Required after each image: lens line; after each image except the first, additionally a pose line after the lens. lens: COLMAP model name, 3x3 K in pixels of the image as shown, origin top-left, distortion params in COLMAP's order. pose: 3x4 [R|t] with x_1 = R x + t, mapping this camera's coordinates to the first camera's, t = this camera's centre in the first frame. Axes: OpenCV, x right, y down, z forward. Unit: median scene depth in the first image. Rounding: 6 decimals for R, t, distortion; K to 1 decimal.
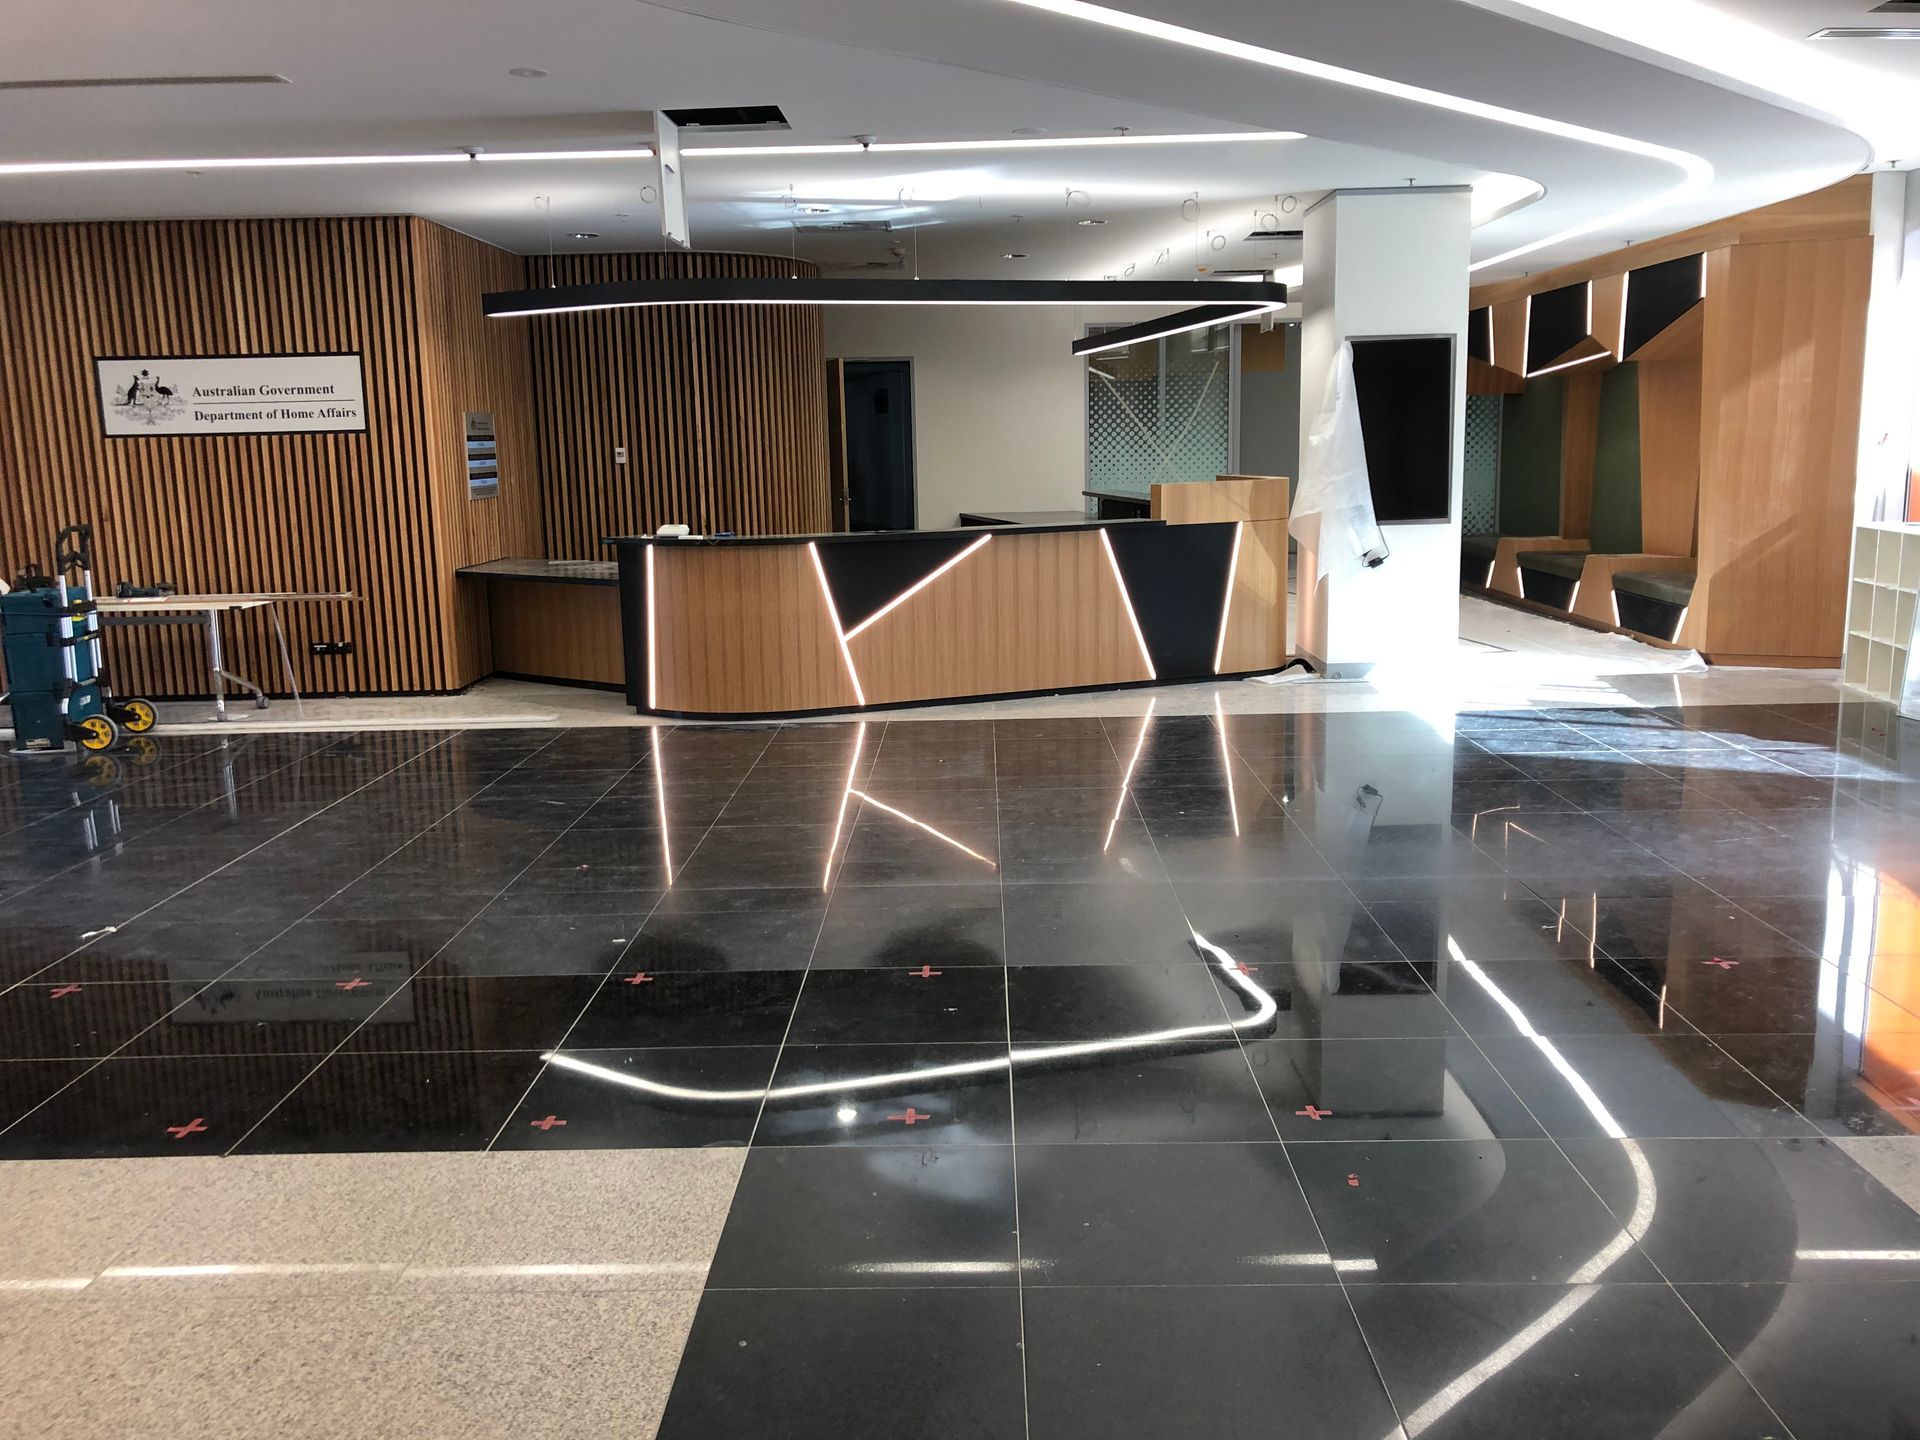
lens RADIAL K [[1552.1, 0, 960.1], [0, 1552.1, 721.1], [0, 0, 1]] dist [0.000373, 0.004765]
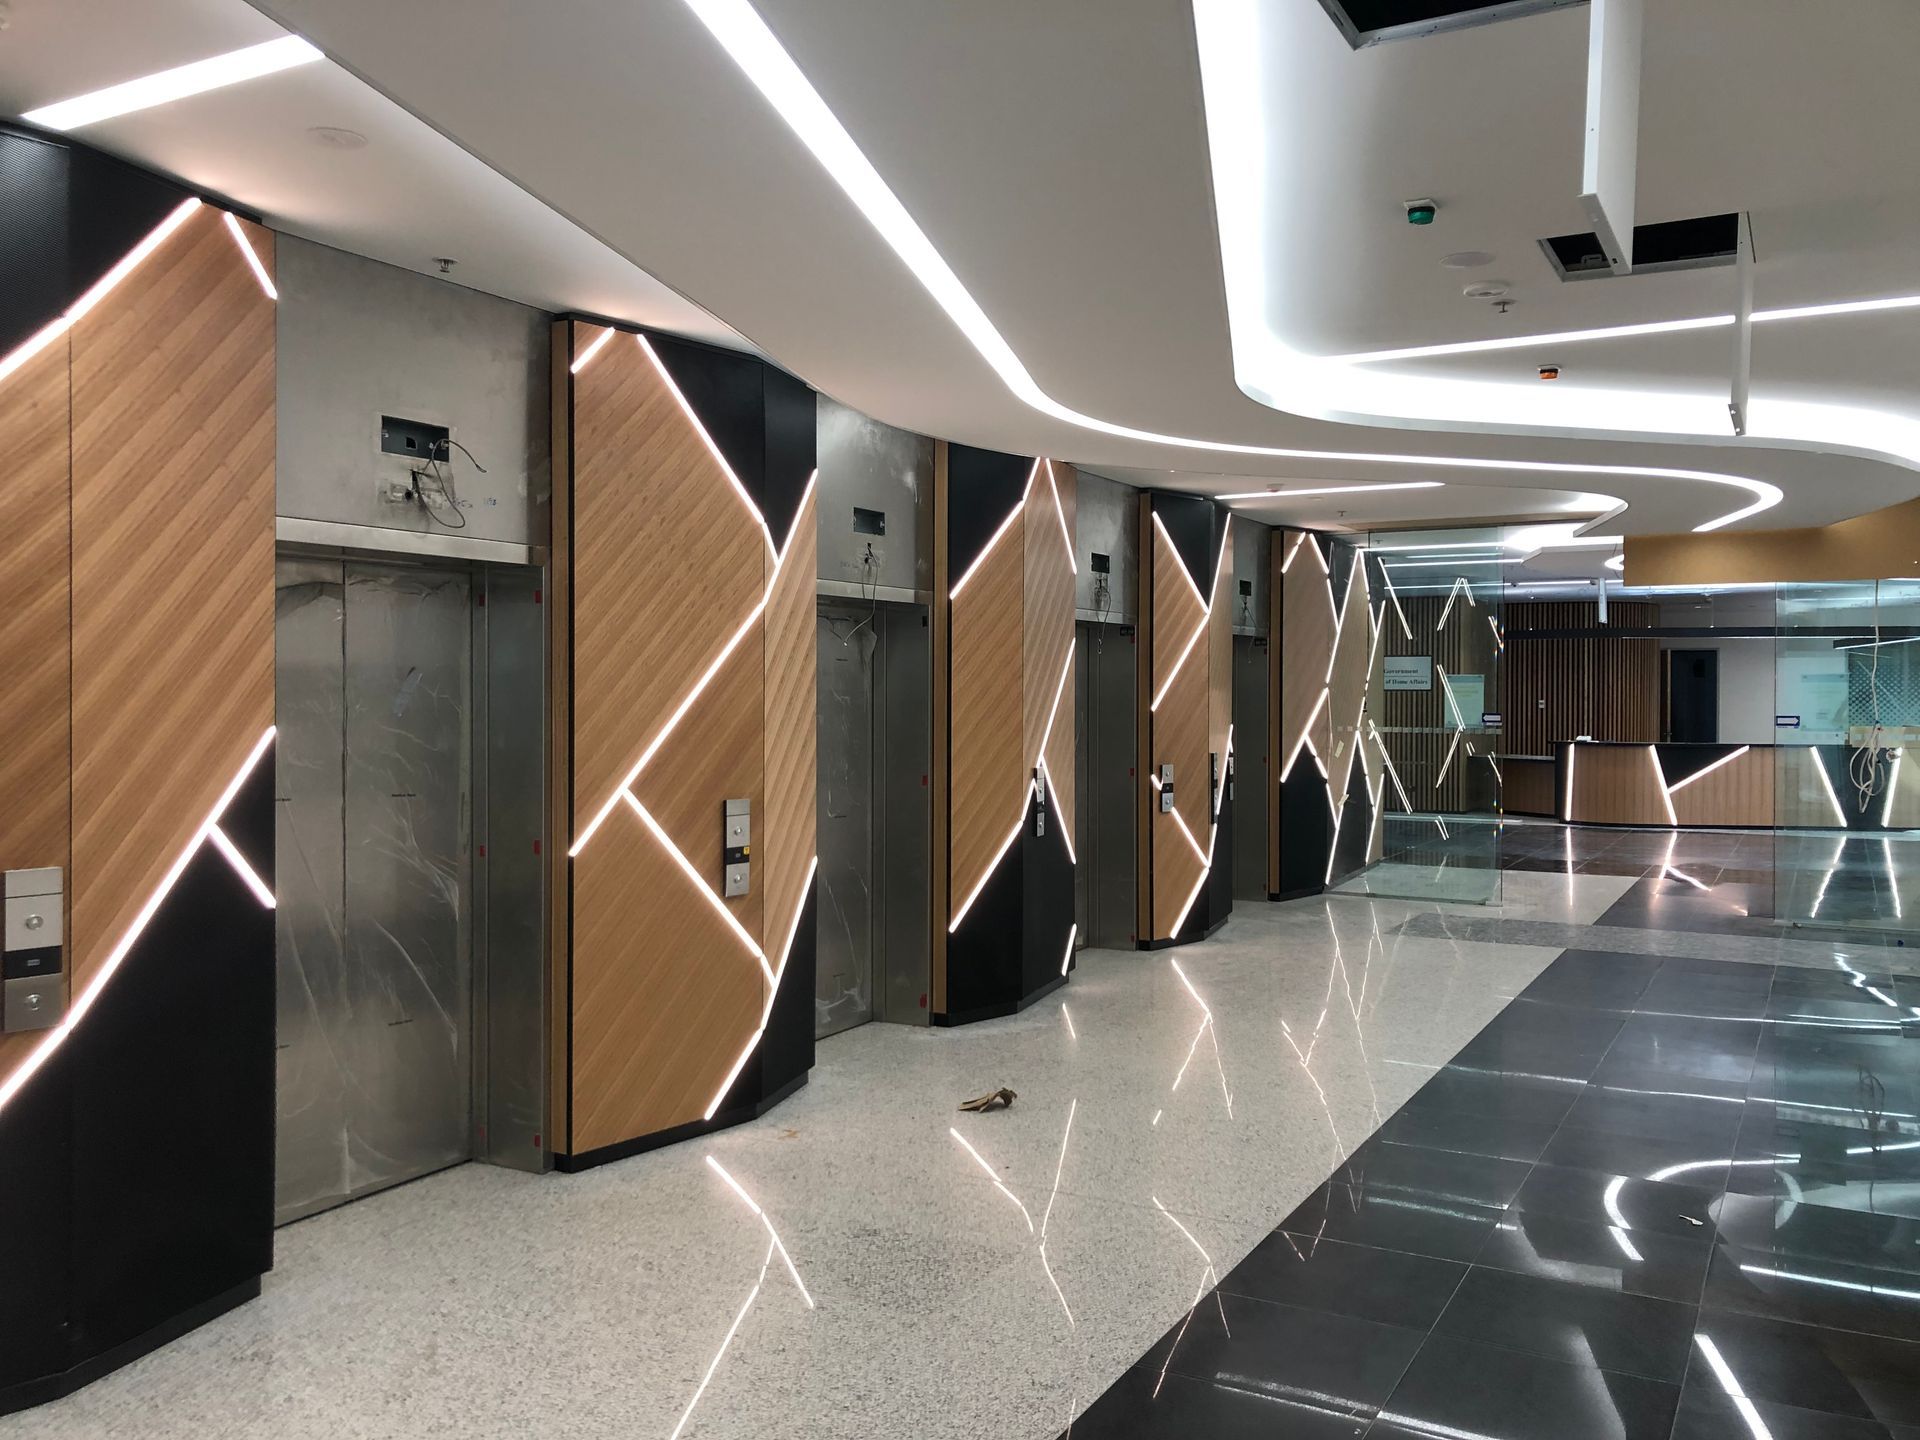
lens RADIAL K [[1552.1, 0, 959.4], [0, 1552.1, 715.9], [0, 0, 1]] dist [0.000373, 0.004765]
pose [[0.877180, 0.026999, -0.479401, 0.088361], [-0.103759, 0.985487, -0.134351, 0.222164], [0.468816, 0.167592, 0.867251, -1.262874]]
